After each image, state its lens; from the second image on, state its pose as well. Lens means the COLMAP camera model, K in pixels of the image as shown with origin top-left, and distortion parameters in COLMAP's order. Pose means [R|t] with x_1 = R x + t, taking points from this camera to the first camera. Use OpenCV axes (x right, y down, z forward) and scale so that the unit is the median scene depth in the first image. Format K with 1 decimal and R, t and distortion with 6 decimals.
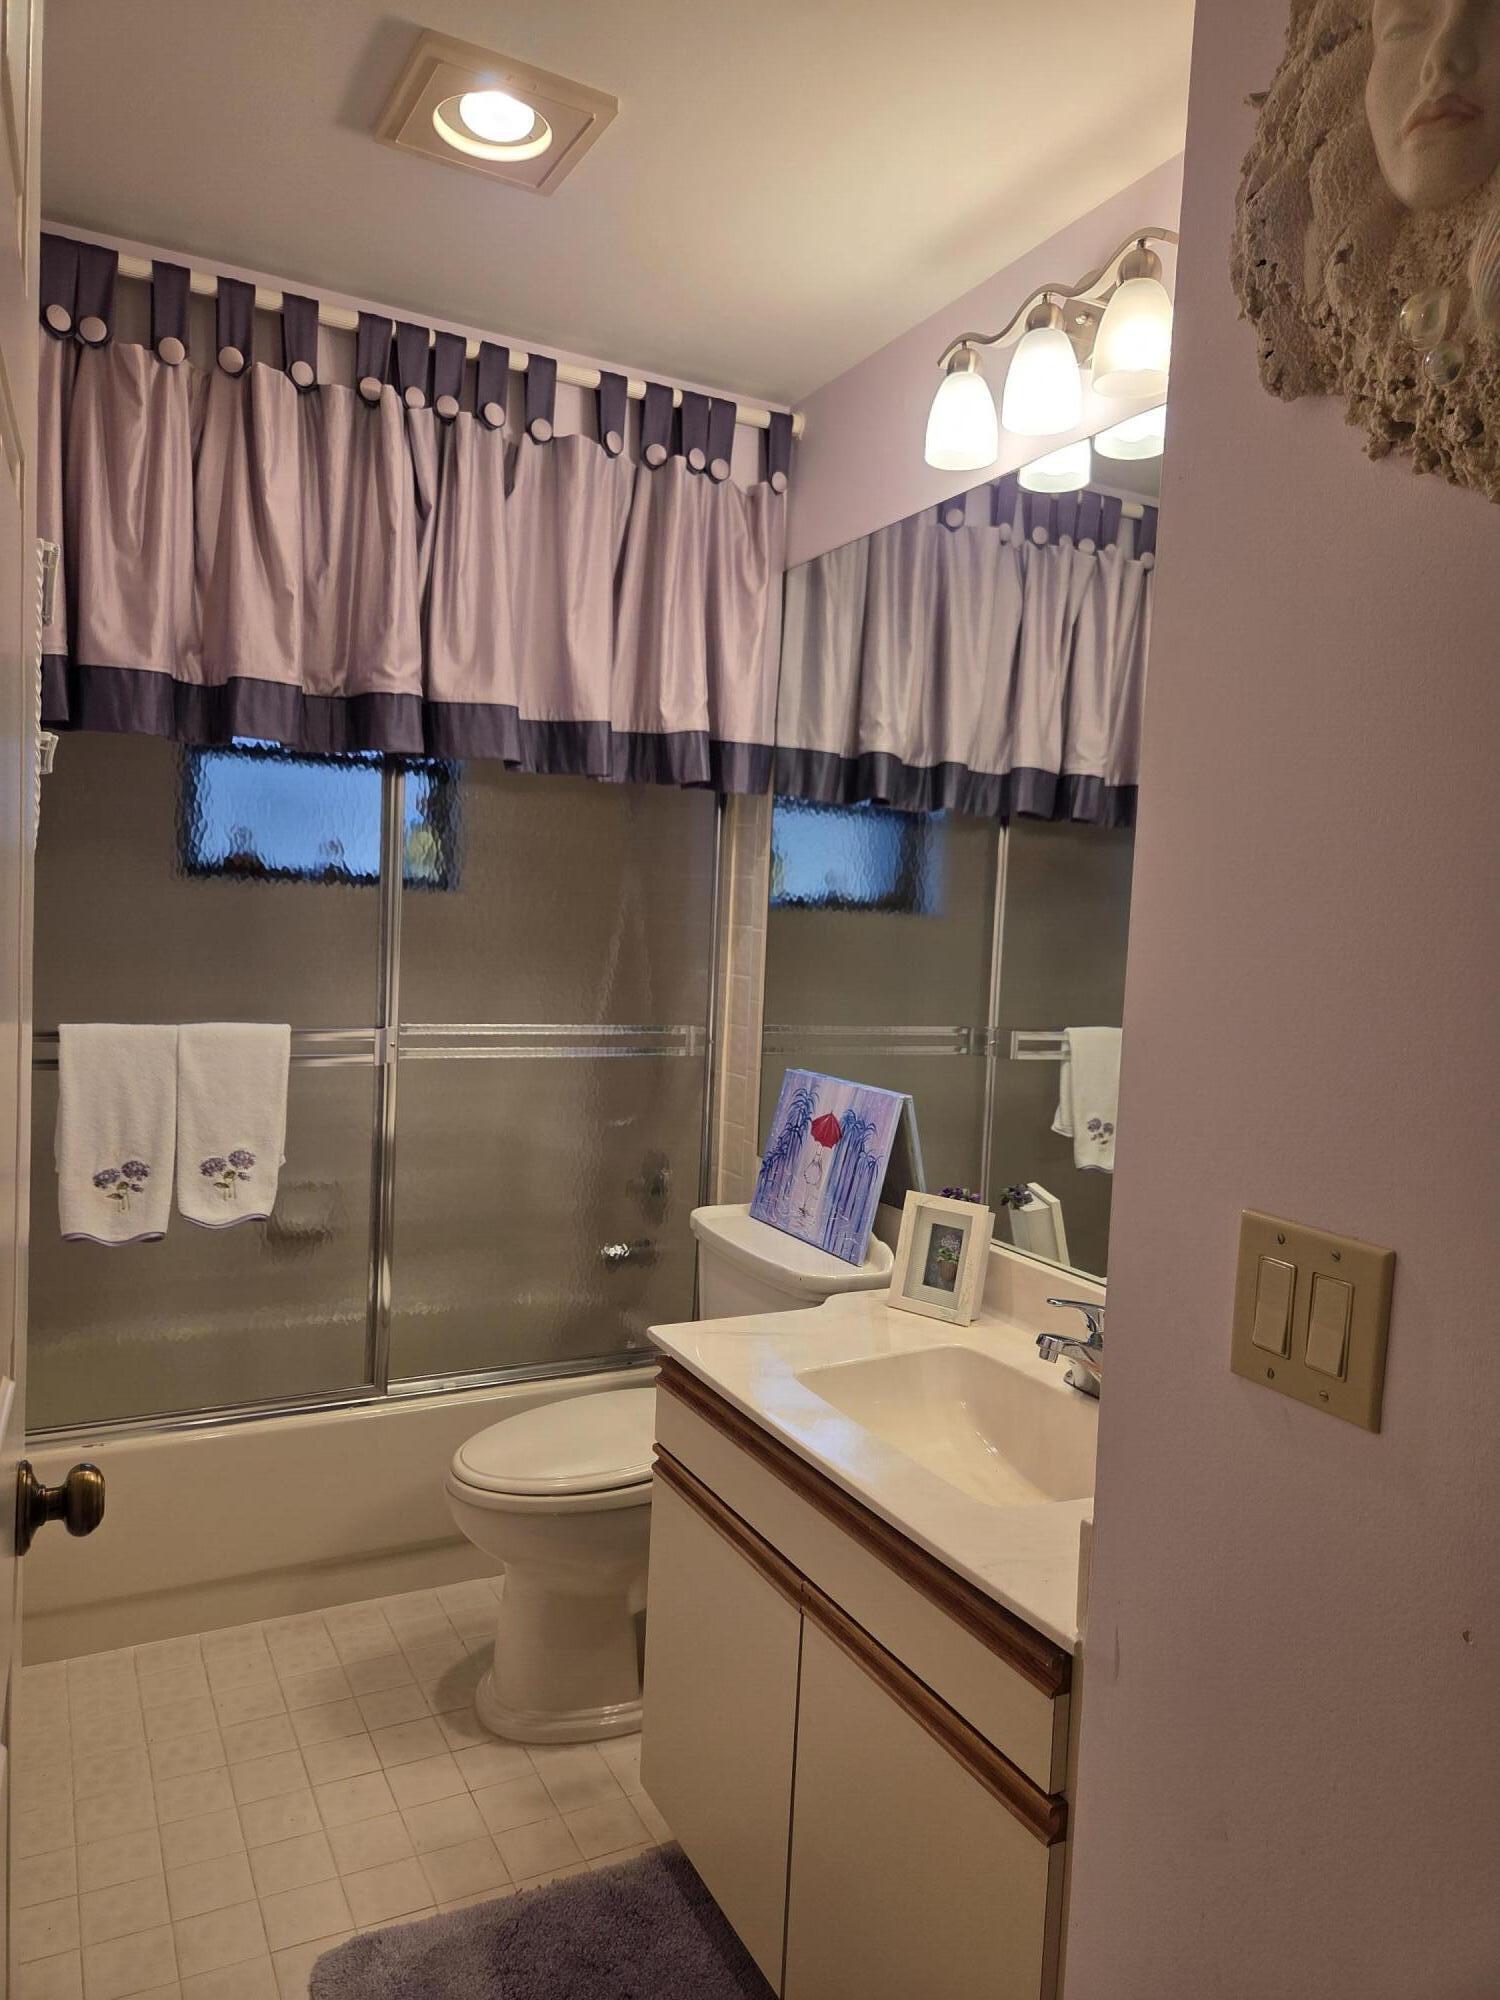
lens RADIAL K [[1337.3, 0, 756.9], [0, 1337.3, 978.1], [0, 0, 1]] dist [0.065528, -0.060986]
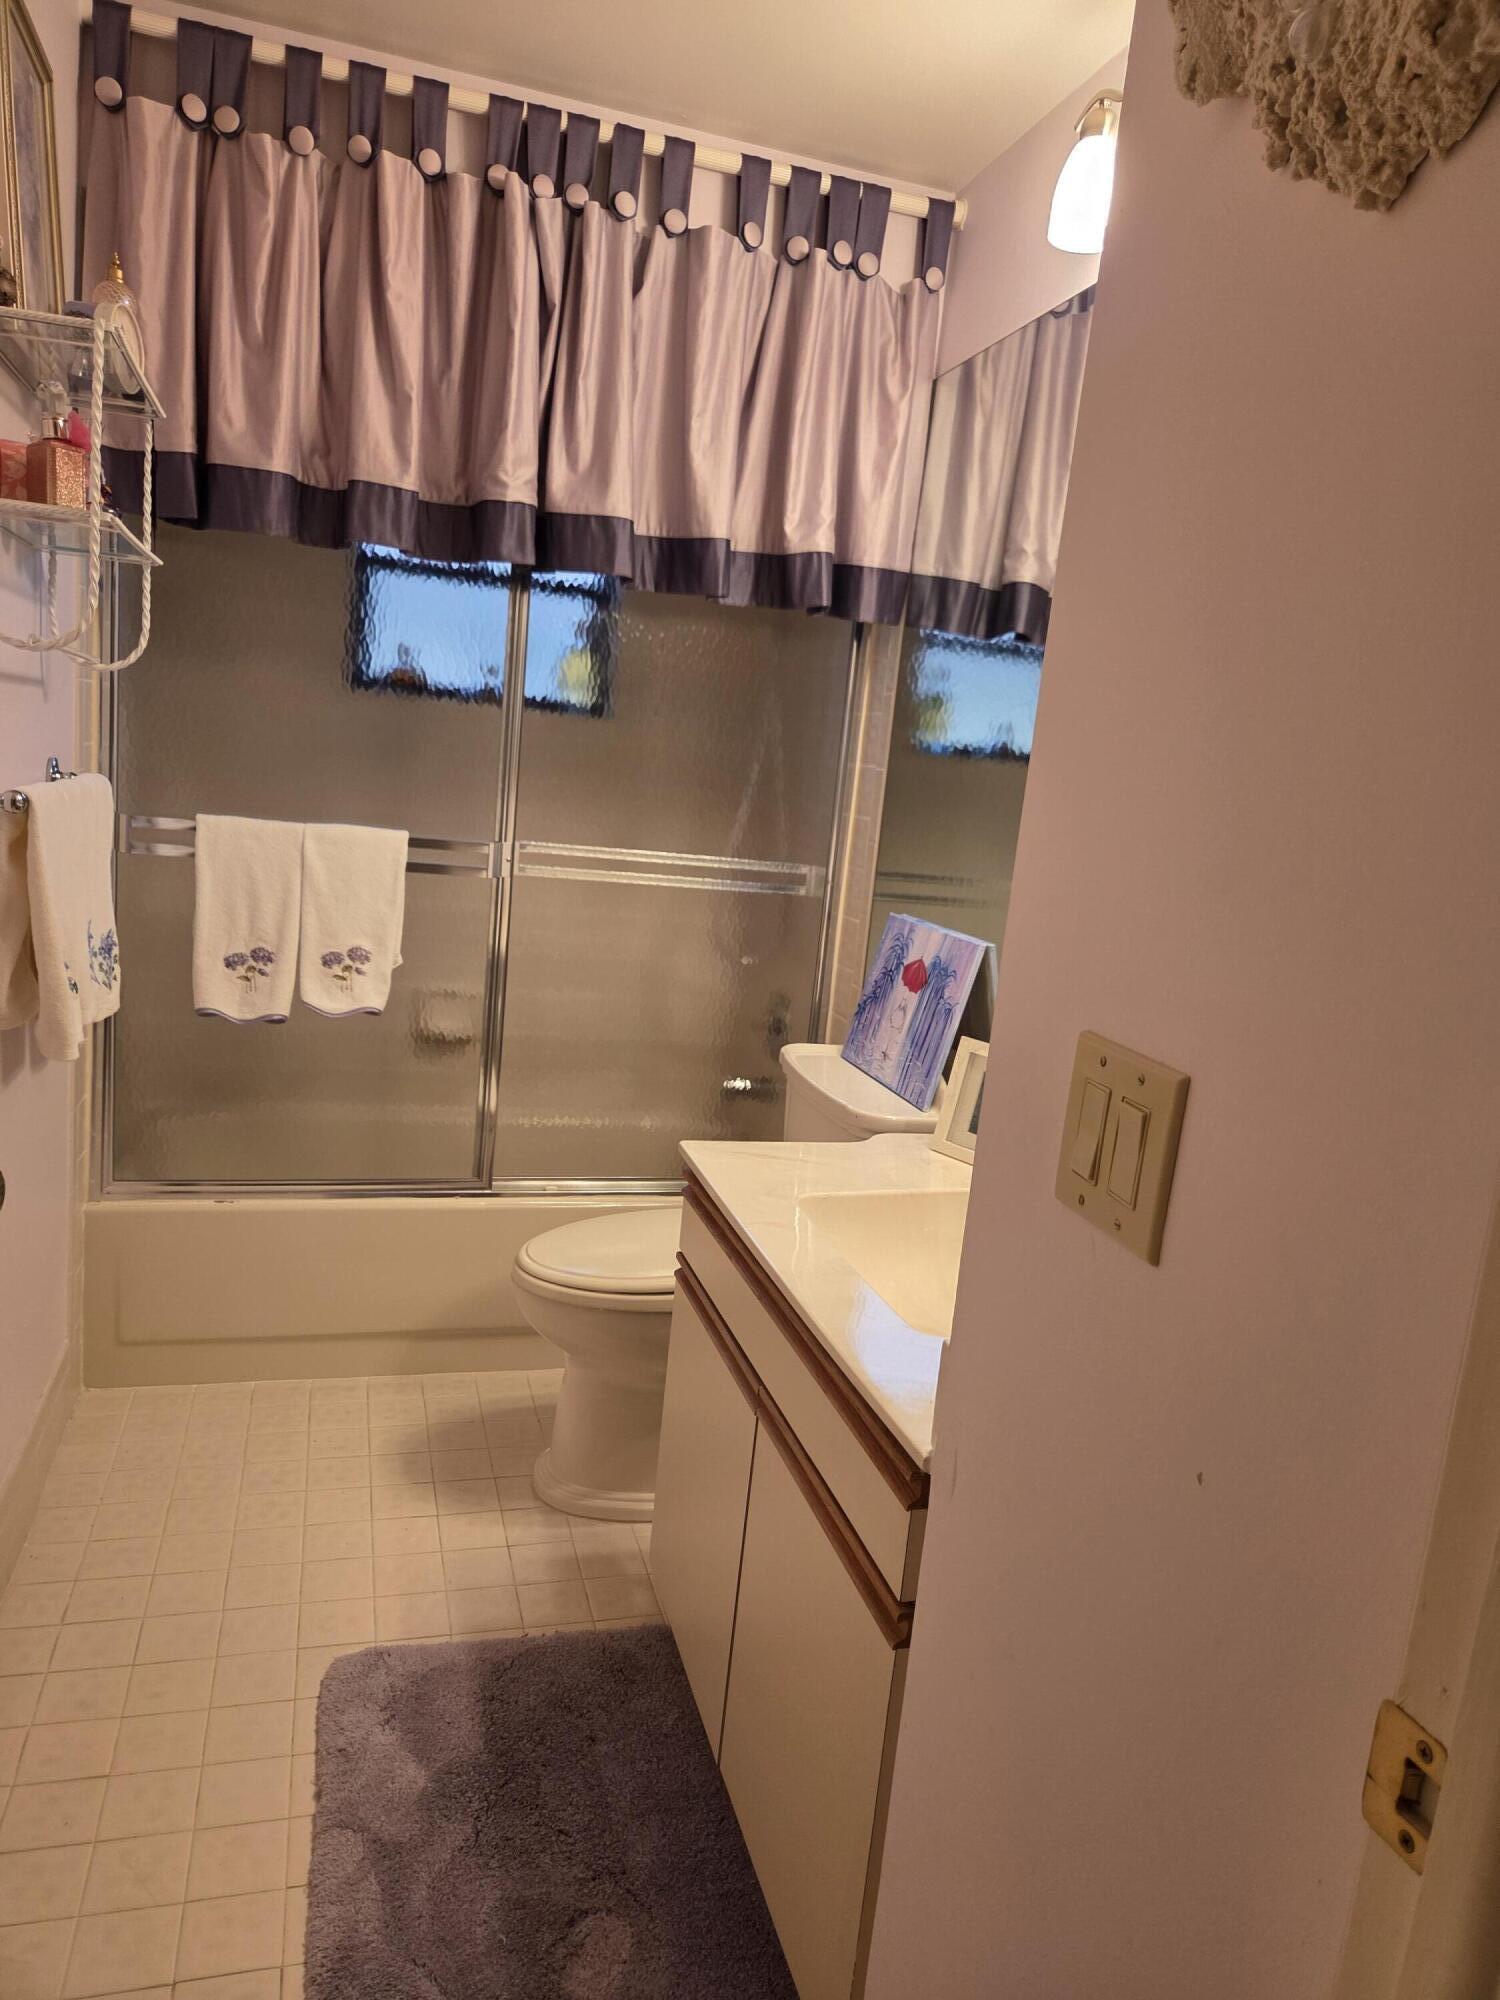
lens RADIAL K [[1348.4, 0, 776.6], [0, 1348.4, 984.4], [0, 0, 1]] dist [0.069082, -0.062085]
pose [[0.980443, 0.083426, -0.178247, 0.131544], [-0.064975, 0.992138, 0.106965, 0.021685], [0.185769, -0.093291, 0.978155, 0.017100]]
